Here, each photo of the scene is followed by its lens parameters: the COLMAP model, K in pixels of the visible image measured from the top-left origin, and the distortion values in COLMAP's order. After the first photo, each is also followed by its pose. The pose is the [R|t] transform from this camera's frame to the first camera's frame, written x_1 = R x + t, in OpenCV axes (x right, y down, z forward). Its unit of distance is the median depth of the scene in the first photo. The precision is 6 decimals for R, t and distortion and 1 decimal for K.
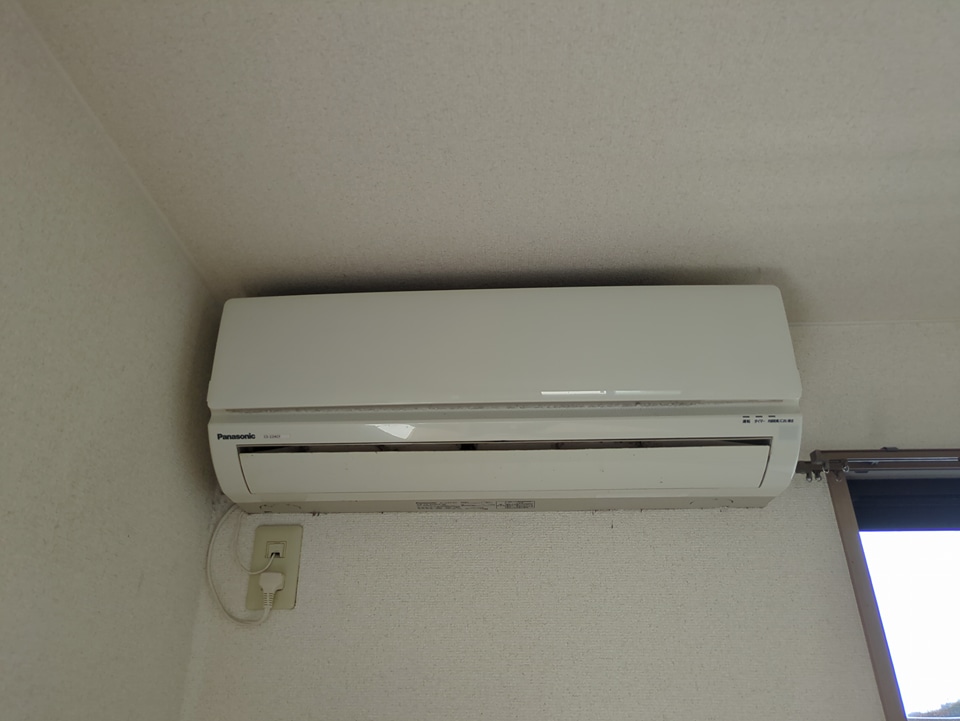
lens RADIAL K [[717.1, 0, 480.0], [0, 717.1, 360.5], [0, 0, 1]] dist [0.057253, -0.055105]
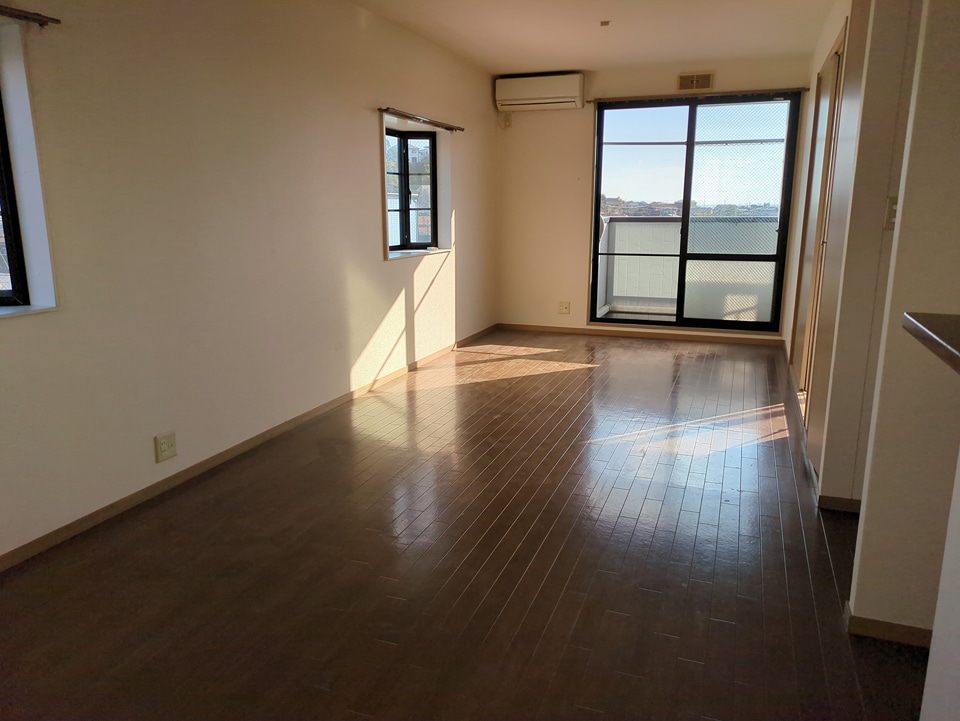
lens RADIAL K [[717.1, 0, 480.0], [0, 717.1, 360.5], [0, 0, 1]] dist [0.057253, -0.055105]
pose [[0.951519, 0.070754, -0.299343, 1.588243], [0.136865, 0.774146, 0.618033, -2.109877], [0.275464, -0.629040, 0.726931, -5.189934]]
